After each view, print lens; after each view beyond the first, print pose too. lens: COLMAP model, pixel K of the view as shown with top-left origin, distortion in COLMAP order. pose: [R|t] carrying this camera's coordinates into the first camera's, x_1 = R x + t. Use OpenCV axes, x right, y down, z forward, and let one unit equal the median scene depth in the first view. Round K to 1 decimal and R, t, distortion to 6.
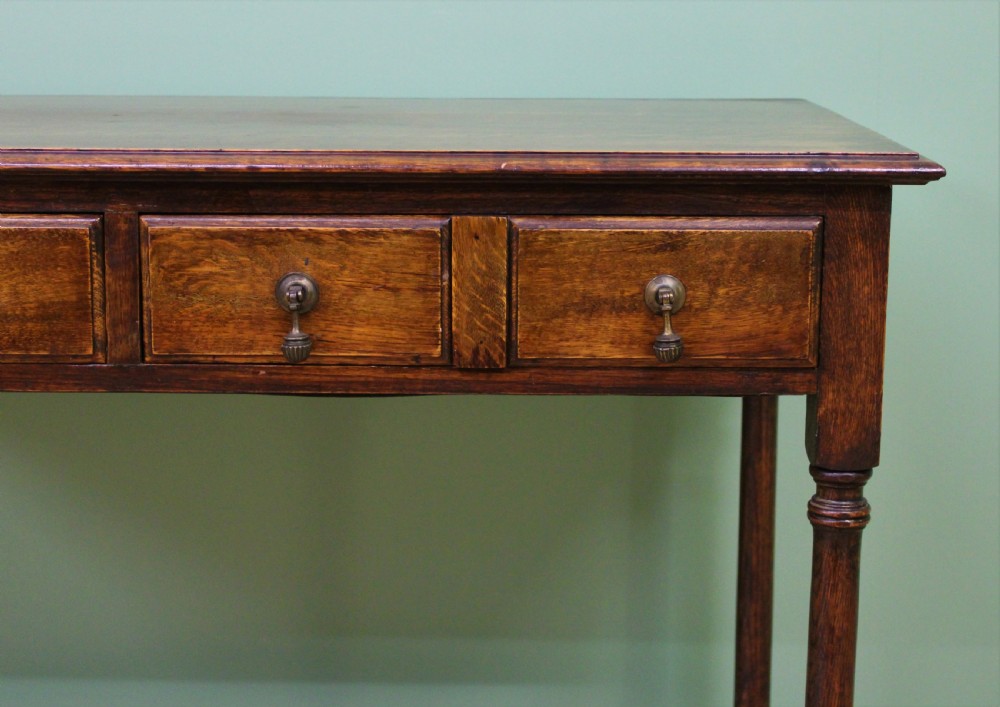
lens RADIAL K [[1812.3, 0, 502.4], [0, 1812.3, 349.2], [0, 0, 1]] dist [-0.053868, 0.000000]
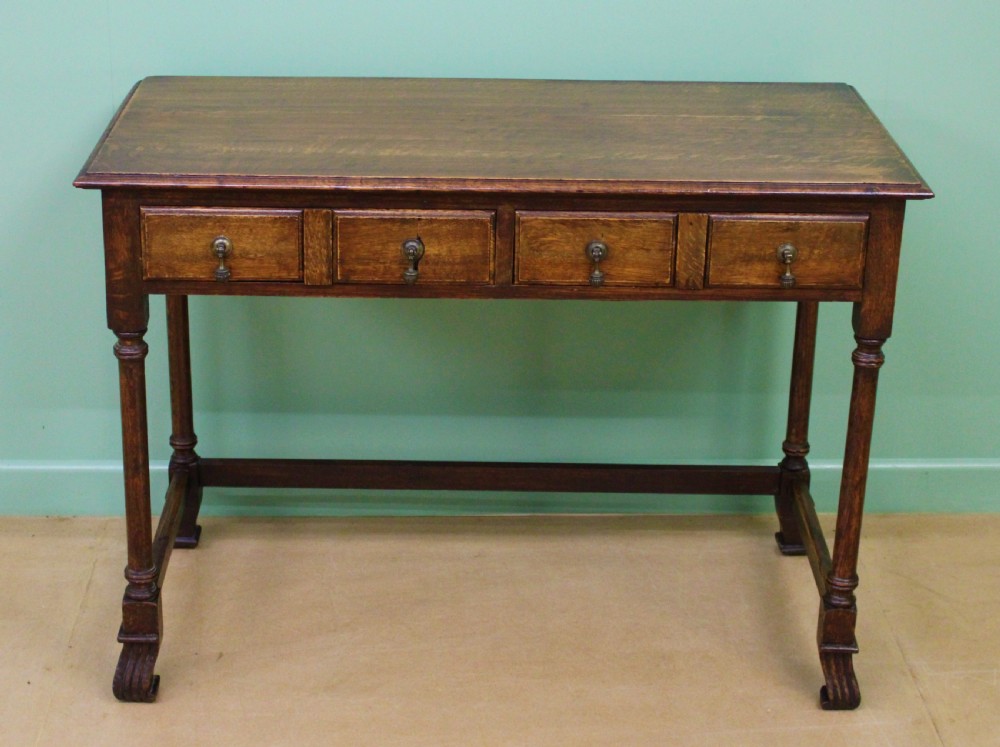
lens RADIAL K [[1811.4, 0, 495.9], [0, 1811.4, 368.9], [0, 0, 1]] dist [-0.029514, 0.000000]
pose [[0.999450, 0.000541, 0.033142, -0.284661], [-0.007652, 0.976627, 0.214806, -0.321855], [-0.032251, -0.214942, 0.976094, -0.904607]]
